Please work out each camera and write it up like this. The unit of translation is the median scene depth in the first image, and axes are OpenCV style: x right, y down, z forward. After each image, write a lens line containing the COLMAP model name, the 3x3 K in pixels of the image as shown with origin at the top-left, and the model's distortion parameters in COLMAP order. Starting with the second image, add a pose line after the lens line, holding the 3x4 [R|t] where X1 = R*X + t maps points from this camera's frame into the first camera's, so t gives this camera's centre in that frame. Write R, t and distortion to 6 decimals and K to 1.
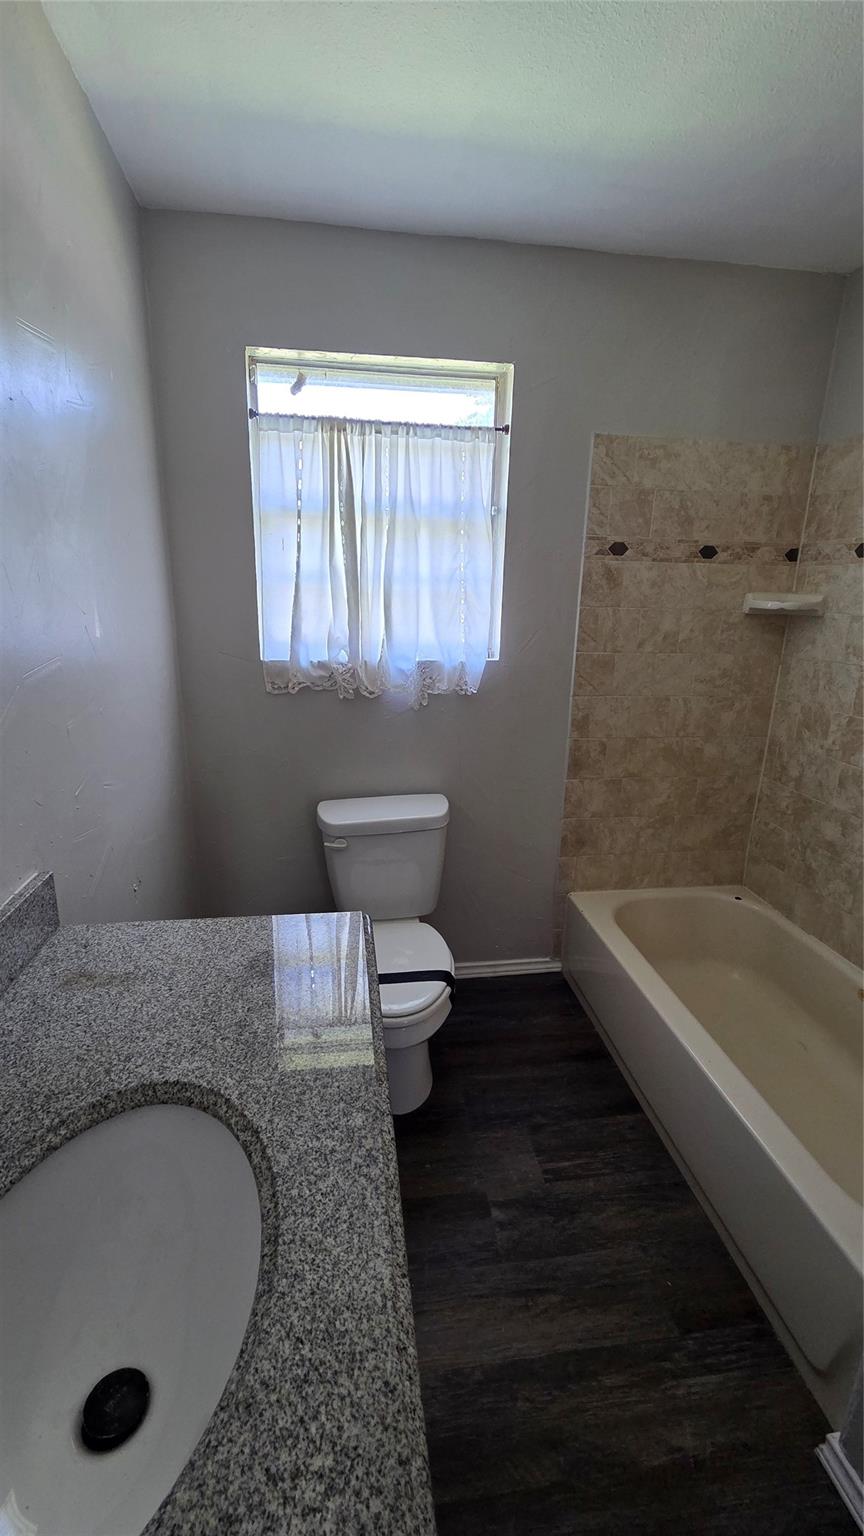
lens RADIAL K [[626.1, 0, 432.0], [0, 626.1, 768.0], [0, 0, 1]] dist [0.004335, -0.000063]
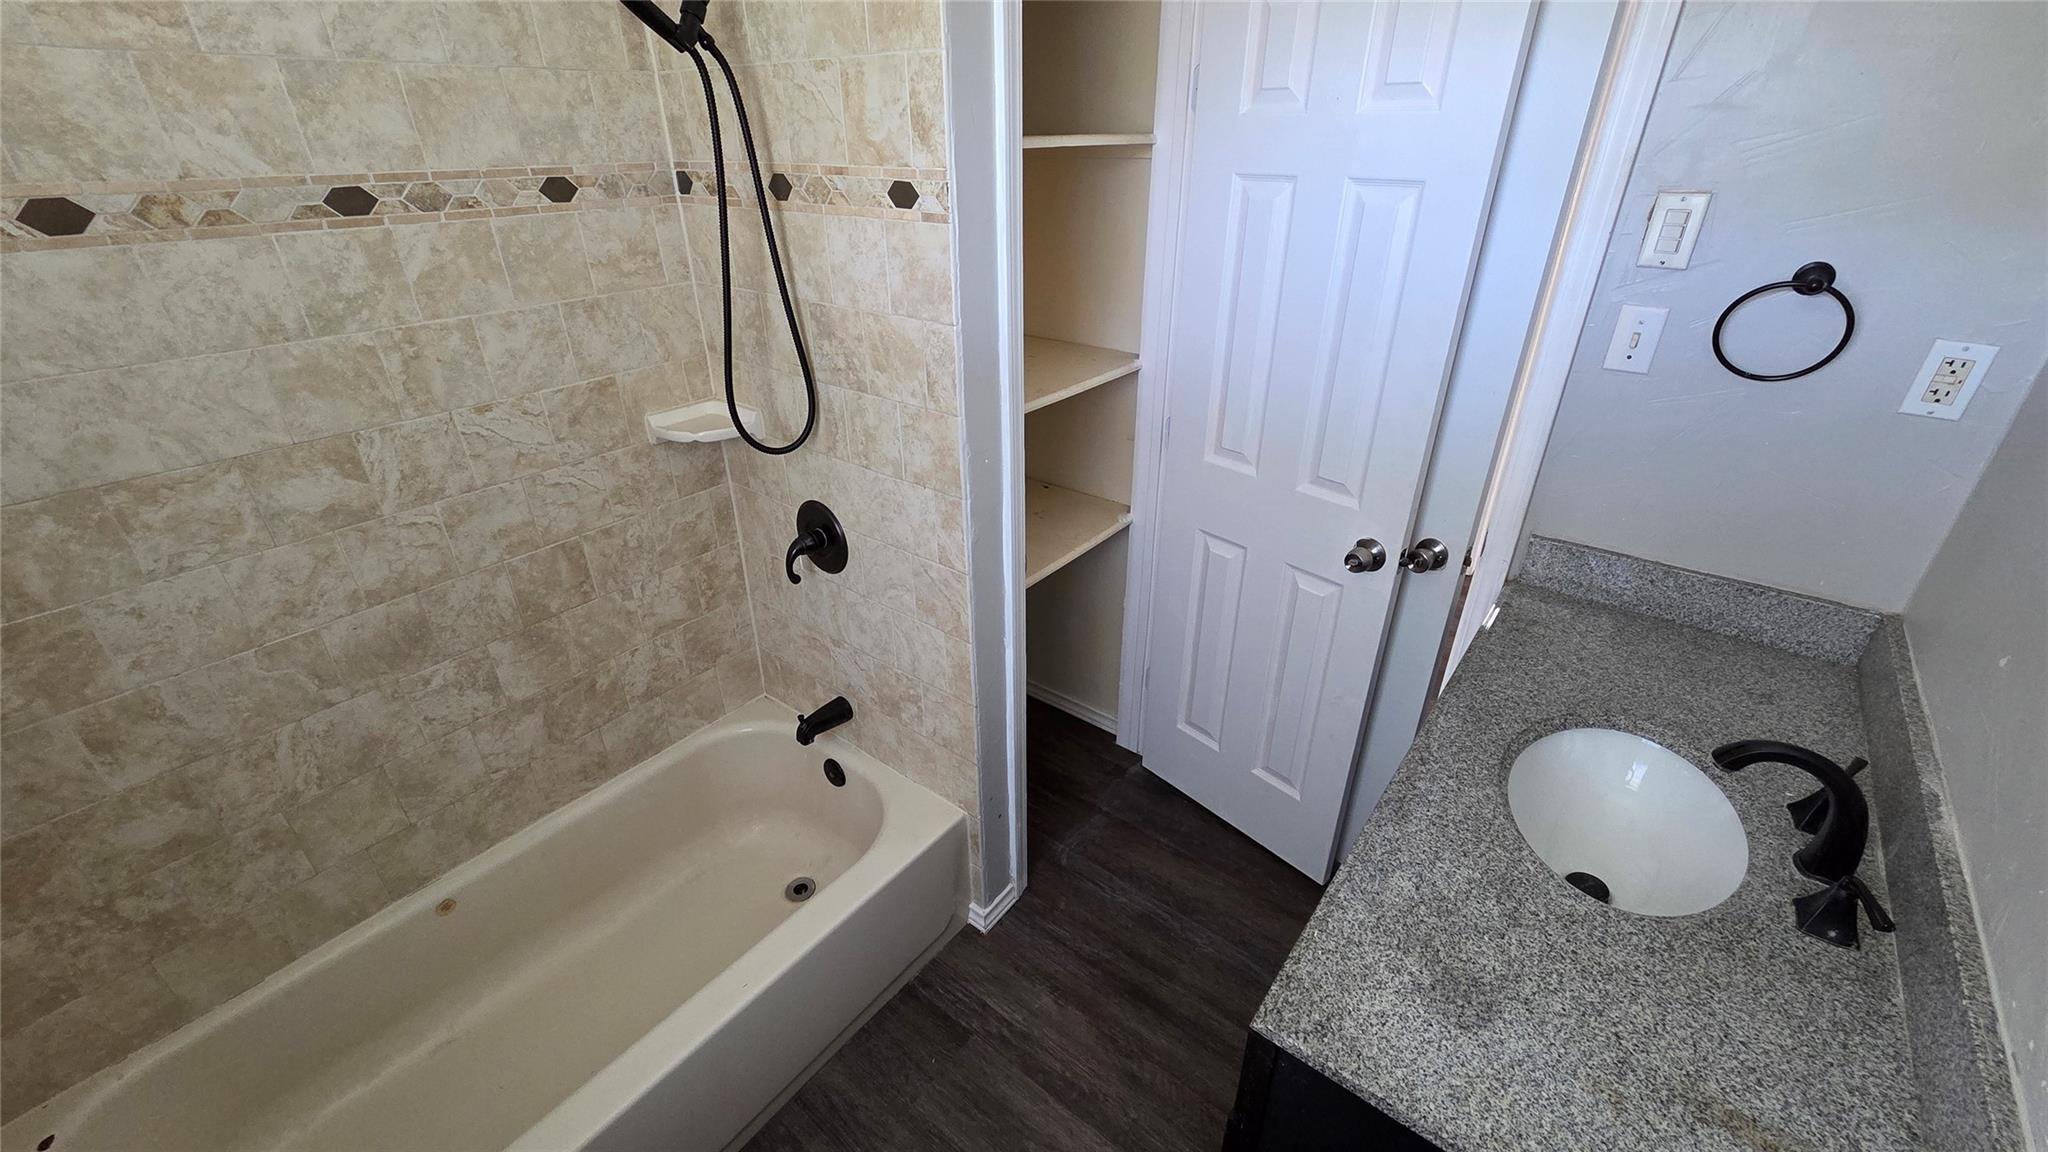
lens RADIAL K [[834.9, 0, 1022.0], [0, 834.9, 574.5], [0, 0, 1]] dist [0.004335, -0.000063]
pose [[-0.685755, -0.360465, 0.632301, -0.214545], [0.184578, 0.754216, 0.630149, -0.436515], [-0.704039, 0.548837, -0.450674, 0.939536]]
